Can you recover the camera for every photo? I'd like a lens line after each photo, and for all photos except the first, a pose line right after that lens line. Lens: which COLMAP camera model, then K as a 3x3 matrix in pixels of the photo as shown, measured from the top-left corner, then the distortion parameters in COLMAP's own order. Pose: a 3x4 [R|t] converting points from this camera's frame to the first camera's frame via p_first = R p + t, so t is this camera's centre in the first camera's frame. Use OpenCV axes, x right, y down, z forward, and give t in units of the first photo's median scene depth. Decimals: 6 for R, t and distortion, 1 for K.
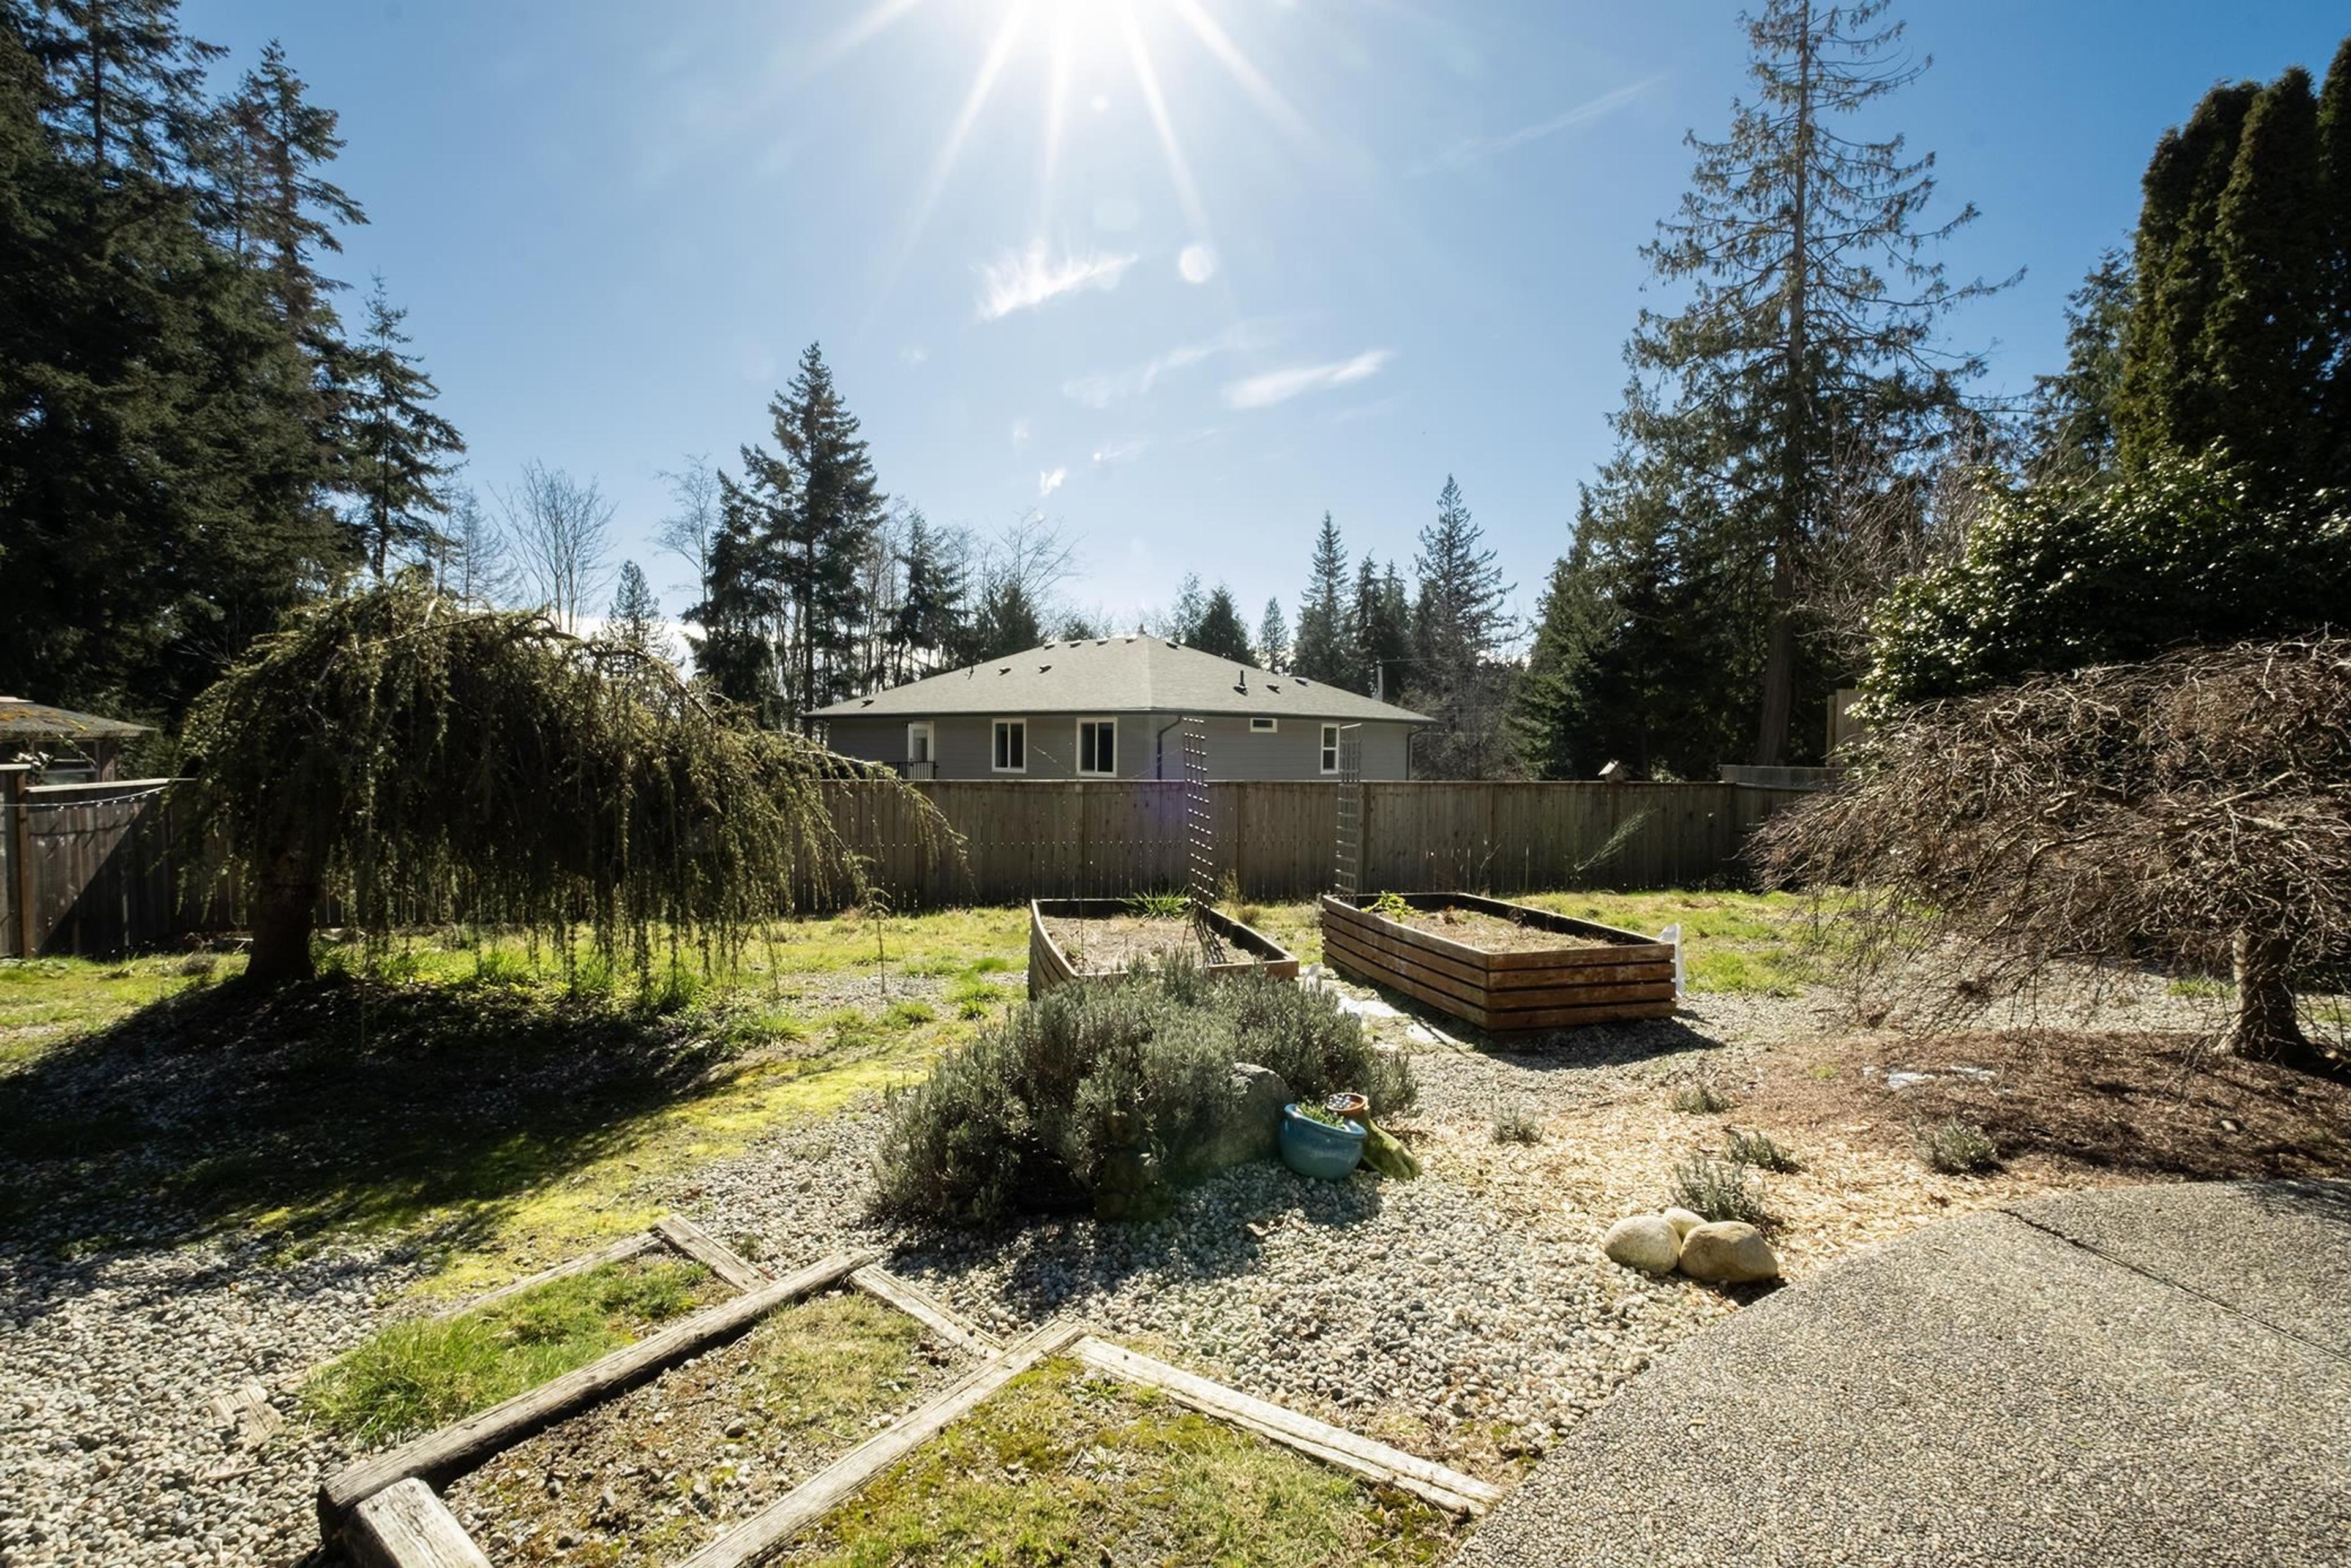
lens RADIAL K [[1008.3, 0, 1181.8], [0, 1008.3, 803.8], [0, 0, 1]] dist [-0.007160, 0.000118]
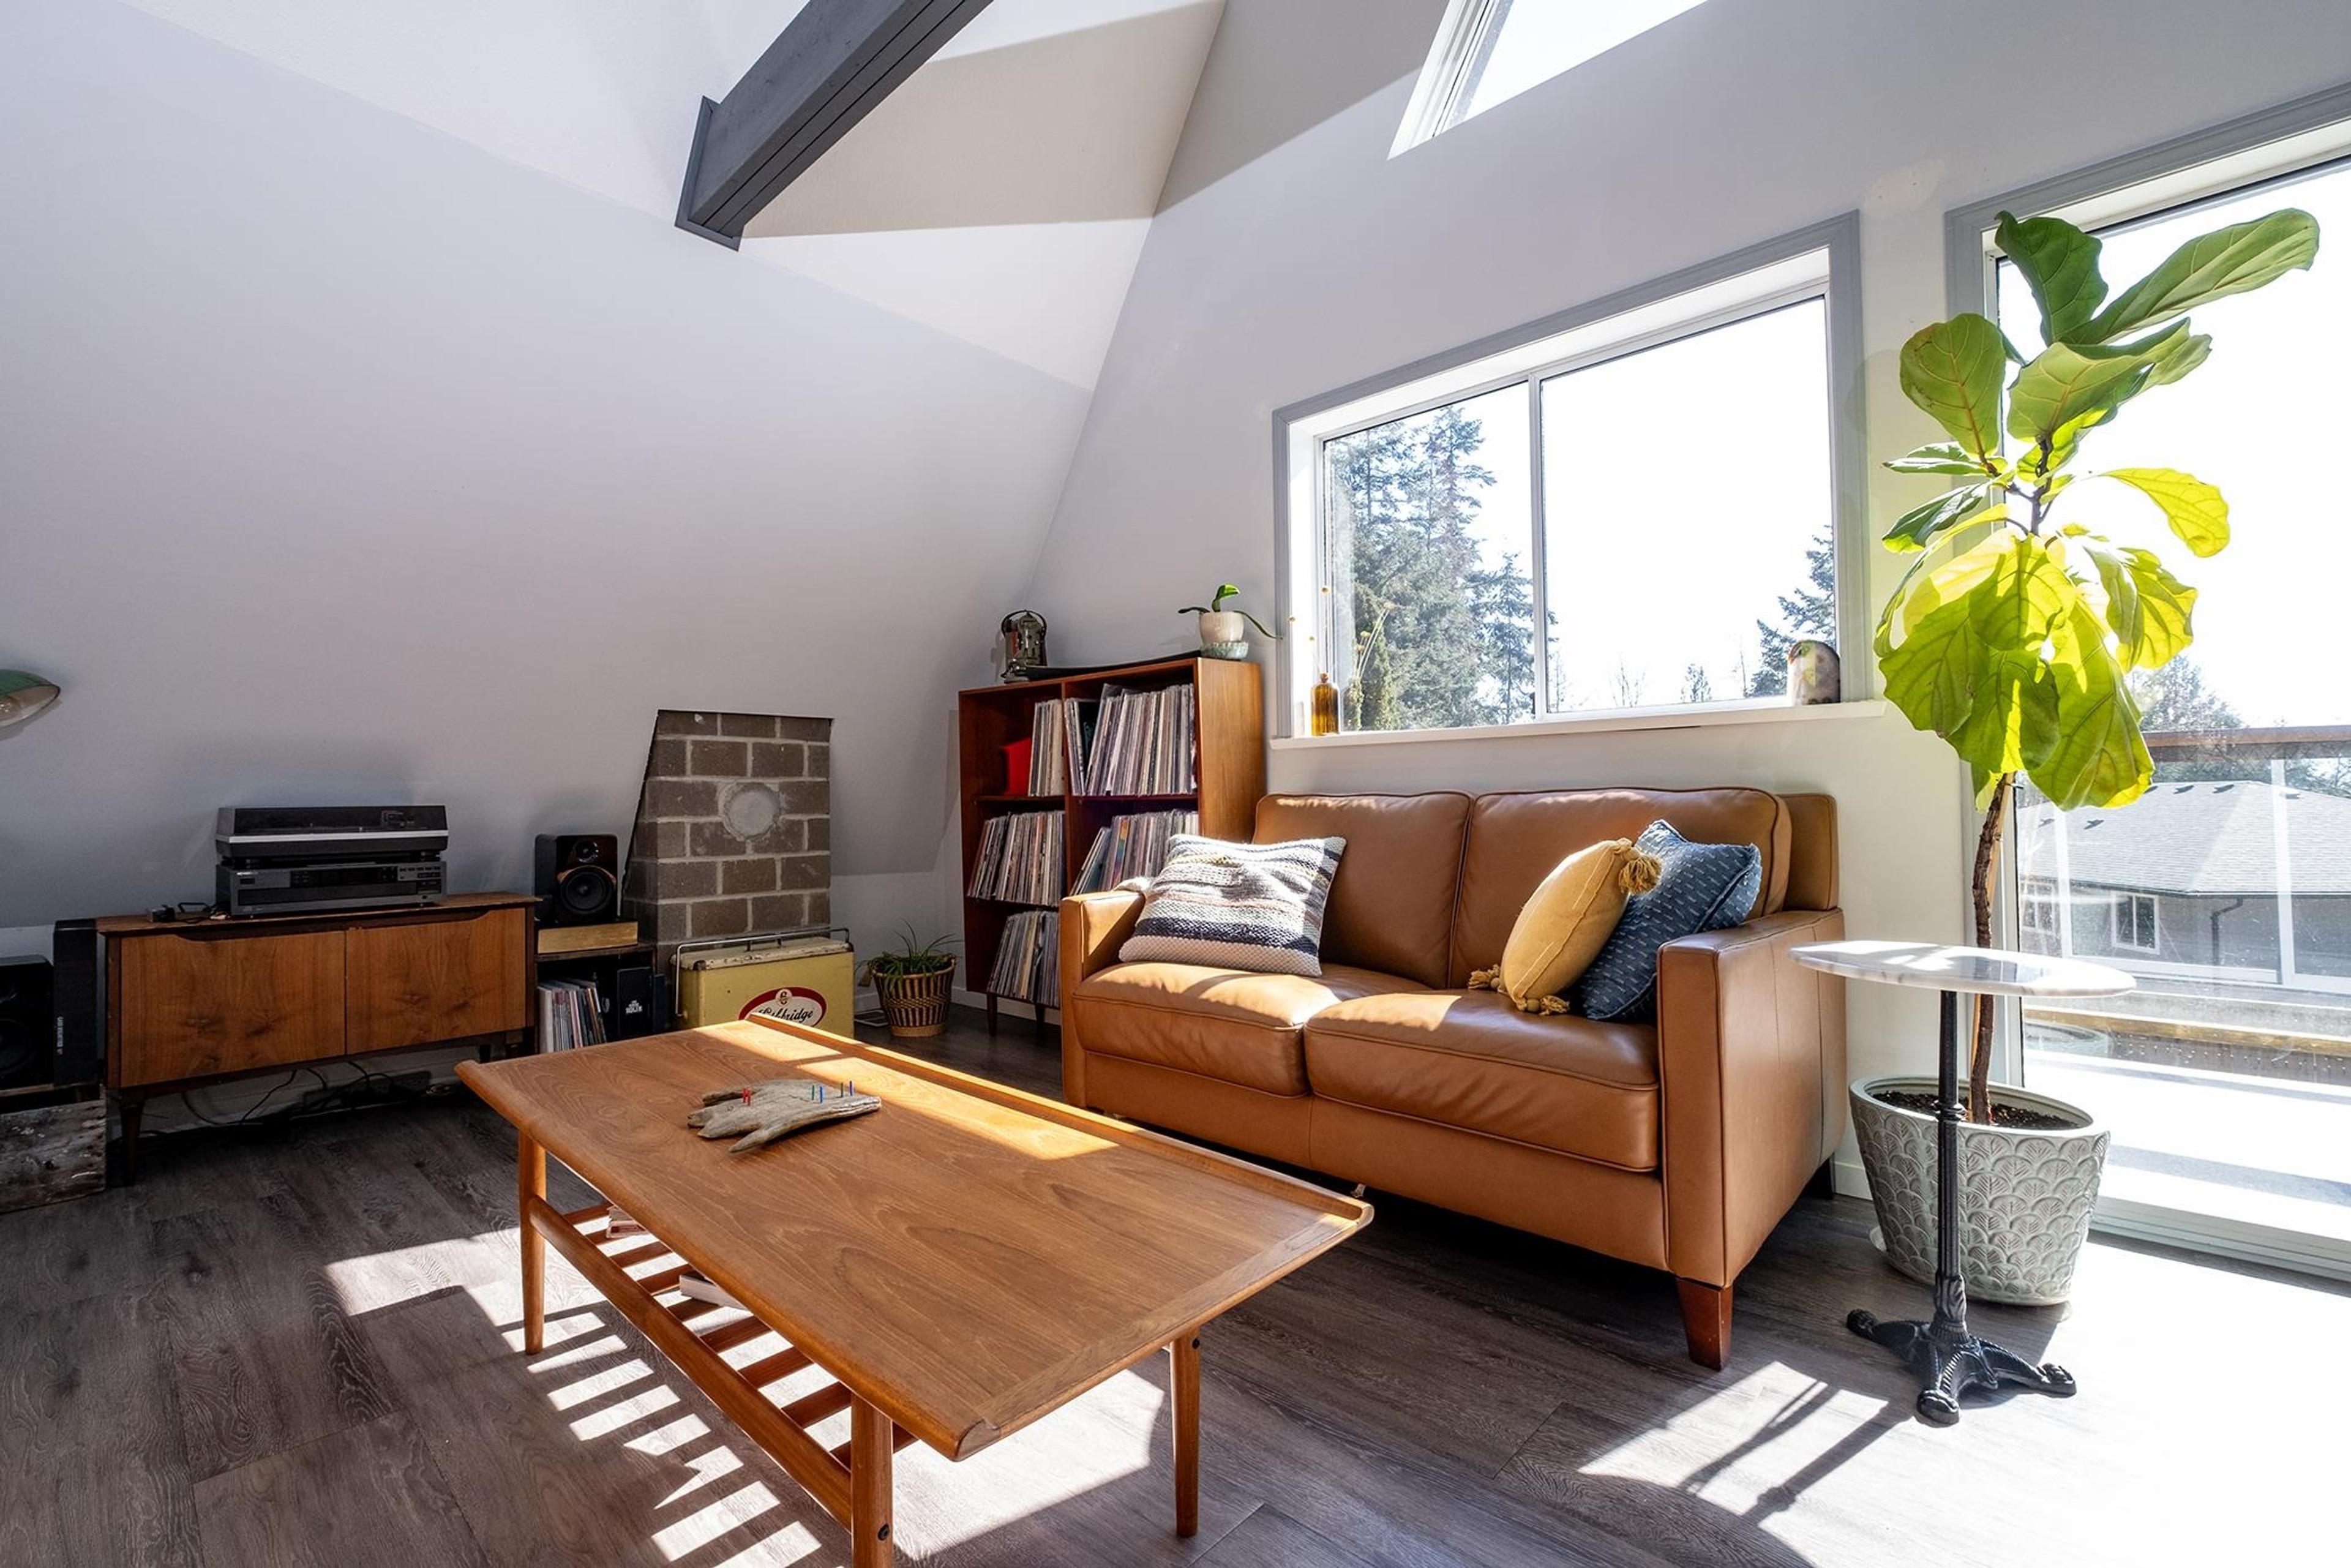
lens RADIAL K [[1008.3, 0, 1162.2], [0, 1008.3, 788.0], [0, 0, 1]] dist [-0.007160, 0.000118]
pose [[0.551535, -0.043391, -0.833023, 0.101597], [-0.028453, 0.997086, -0.070775, -0.042672], [0.833667, 0.062737, 0.548693, -0.163678]]
